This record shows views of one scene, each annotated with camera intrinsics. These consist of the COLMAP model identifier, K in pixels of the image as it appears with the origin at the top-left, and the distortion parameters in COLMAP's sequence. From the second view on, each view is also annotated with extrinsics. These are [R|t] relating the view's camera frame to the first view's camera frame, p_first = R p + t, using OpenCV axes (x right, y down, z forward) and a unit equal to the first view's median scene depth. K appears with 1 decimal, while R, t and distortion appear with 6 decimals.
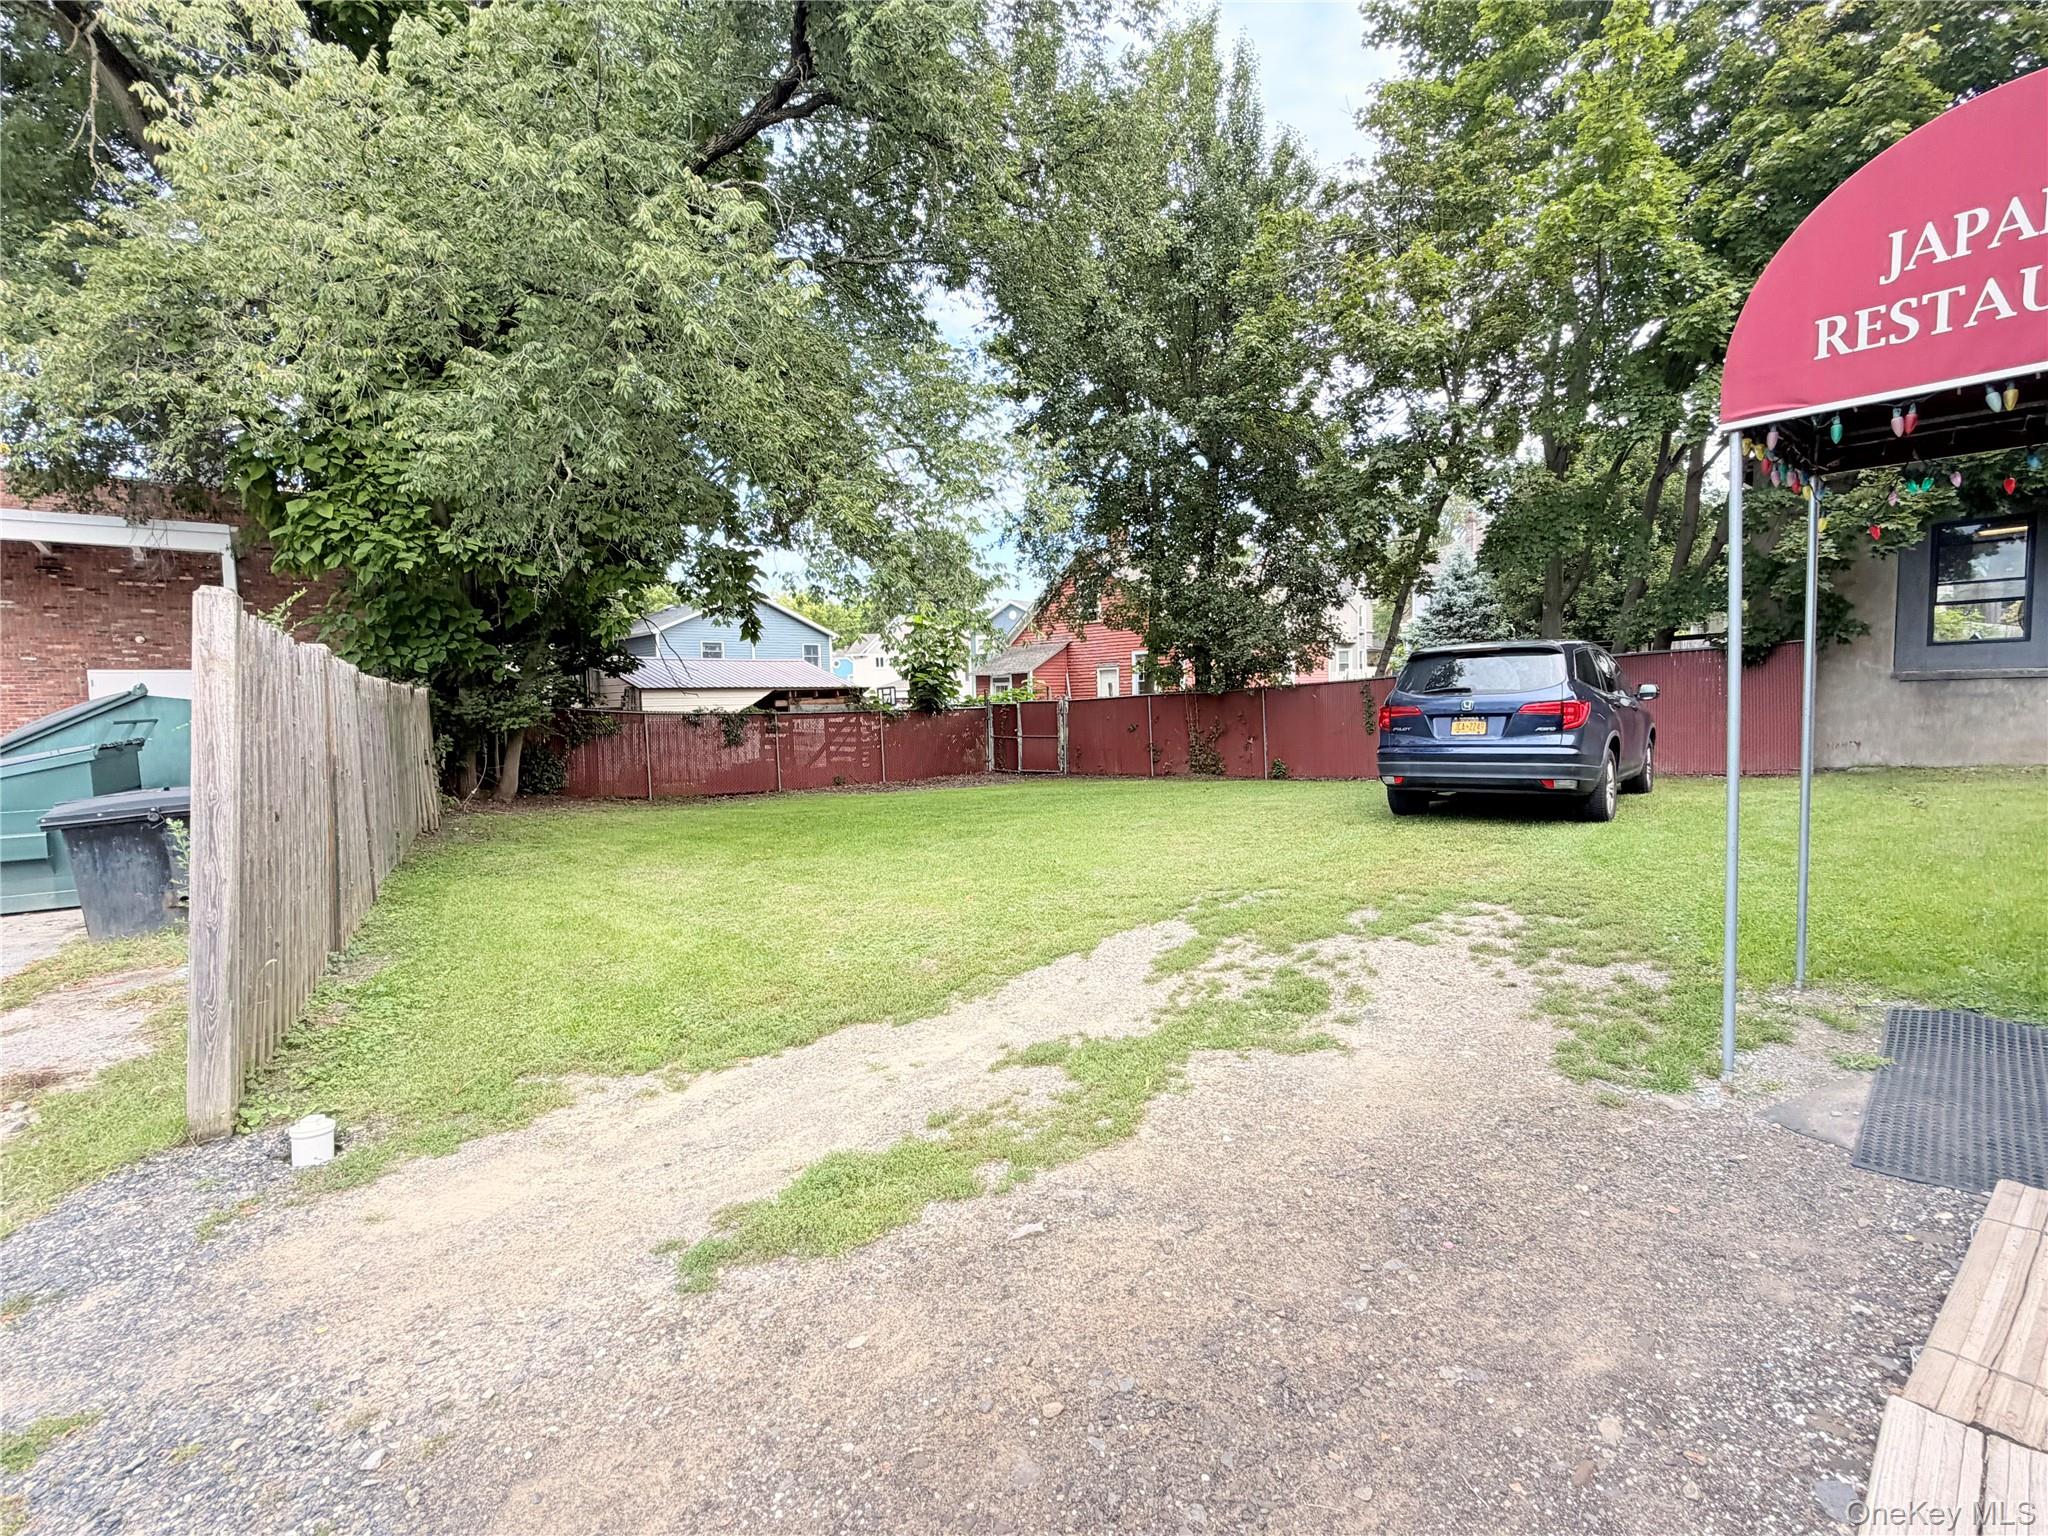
lens RADIAL K [[954.7, 0, 1025.0], [0, 954.7, 773.7], [0, 0, 1]] dist [0.001214, -0.000030]
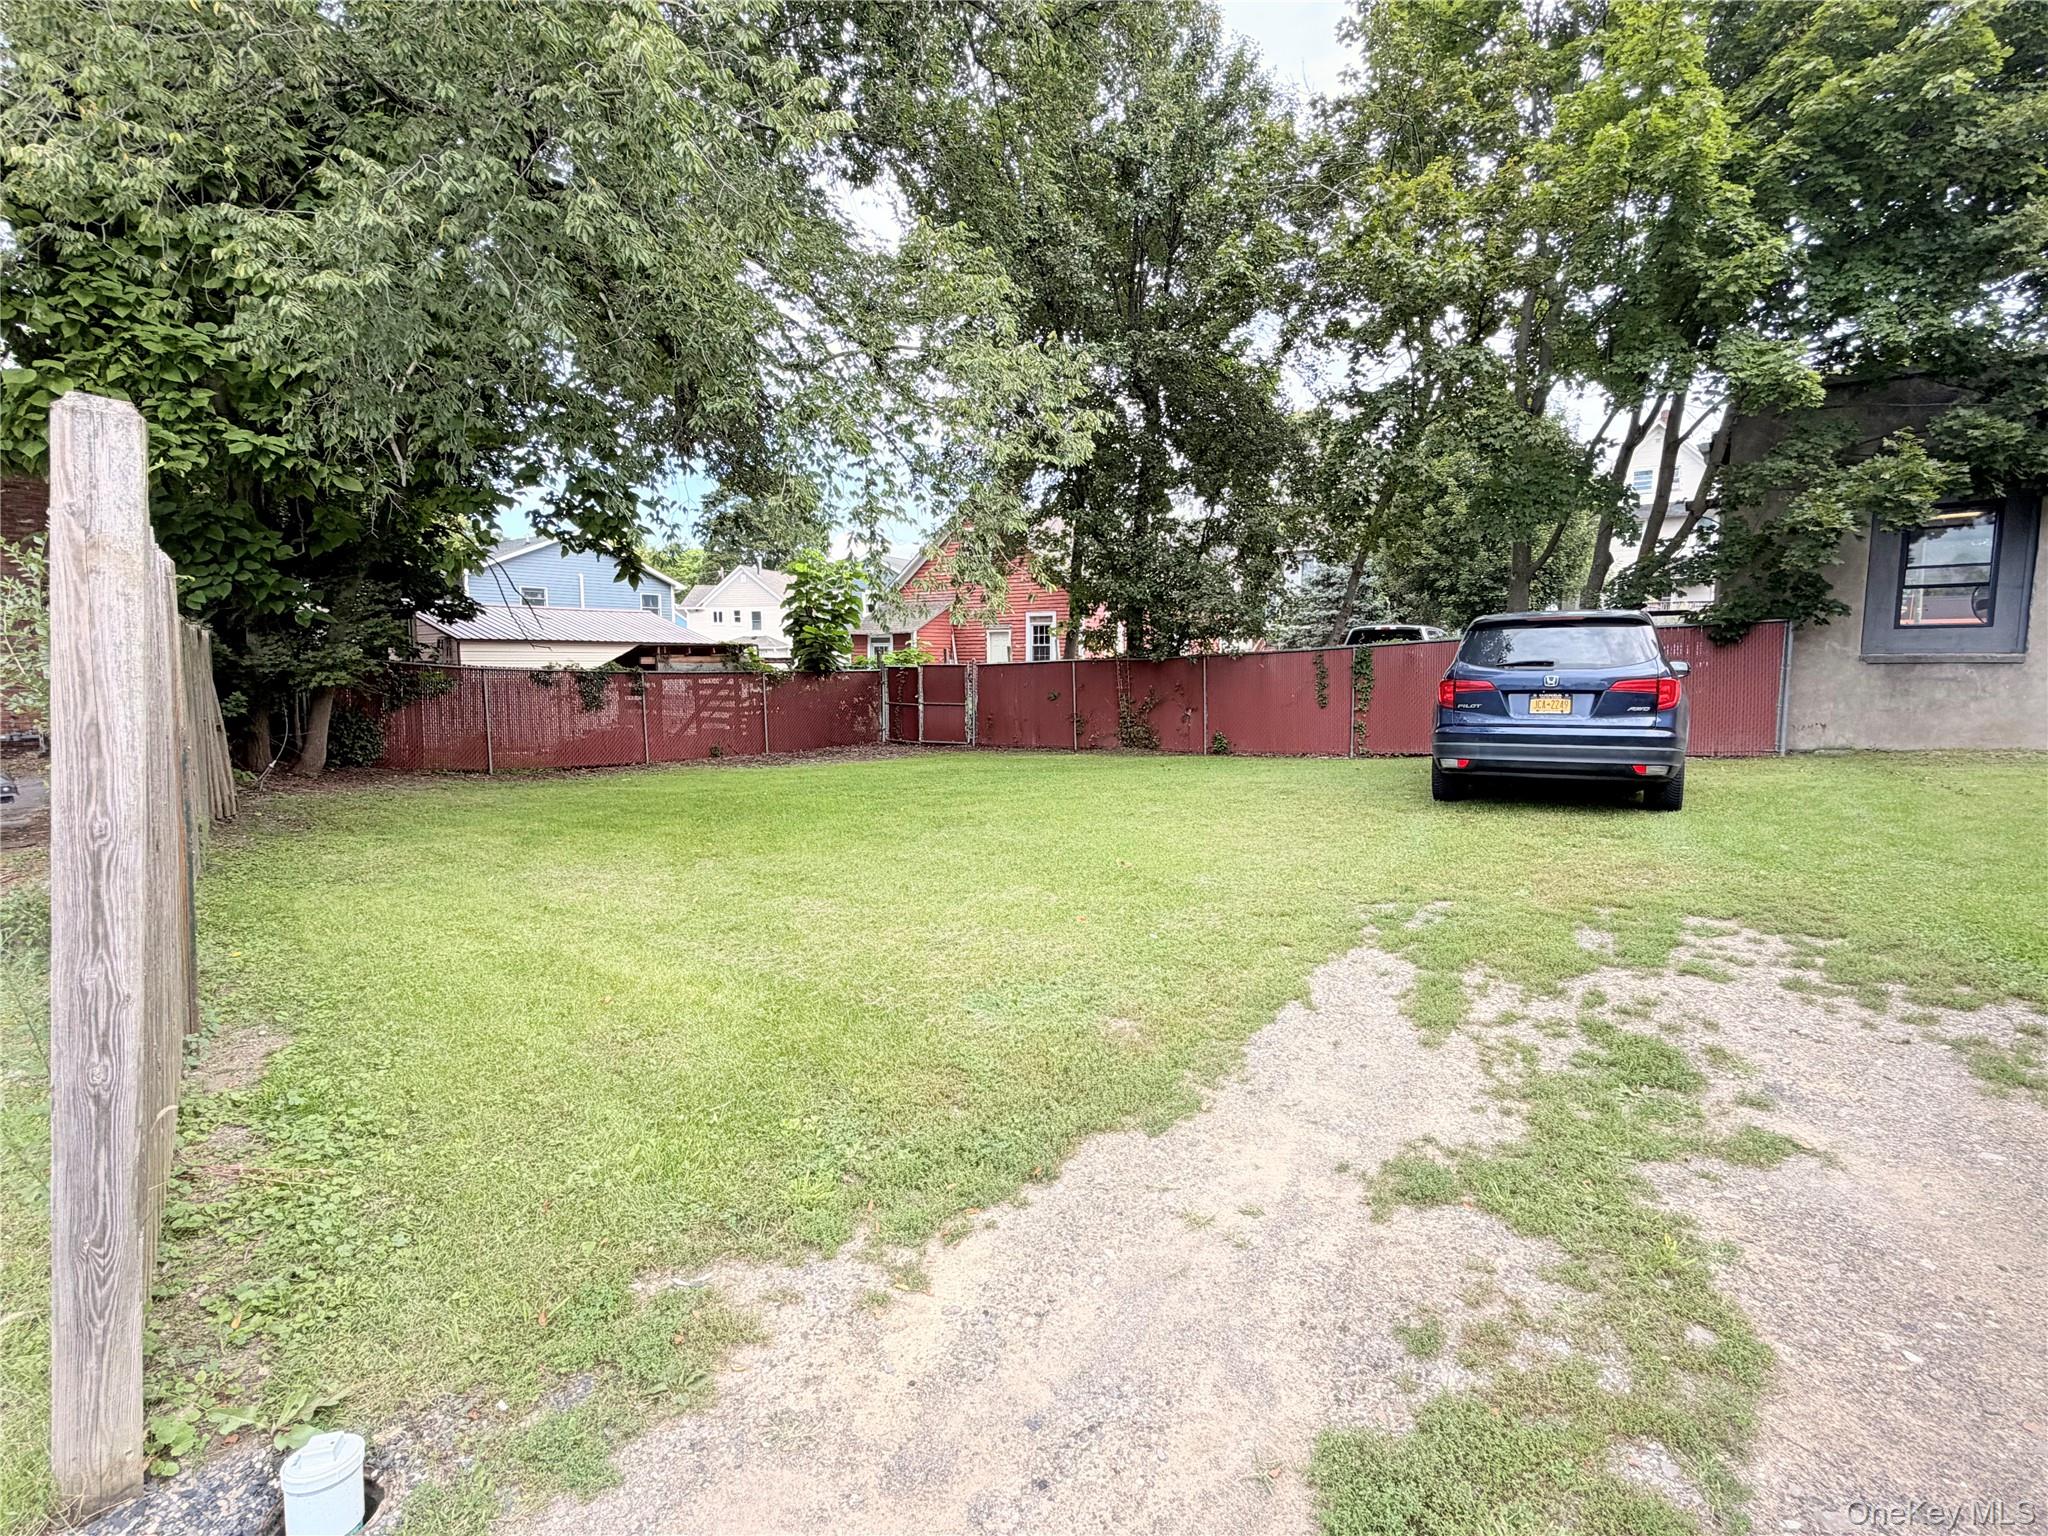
lens RADIAL K [[998.0, 0, 1021.5], [0, 998.0, 772.6], [0, 0, 1]] dist [0.000425, -0.000158]
pose [[0.987102, 0.004385, 0.160032, -0.112374], [-0.009374, 0.999493, 0.030435, -0.006129], [-0.159818, -0.031542, 0.986642, 0.101621]]
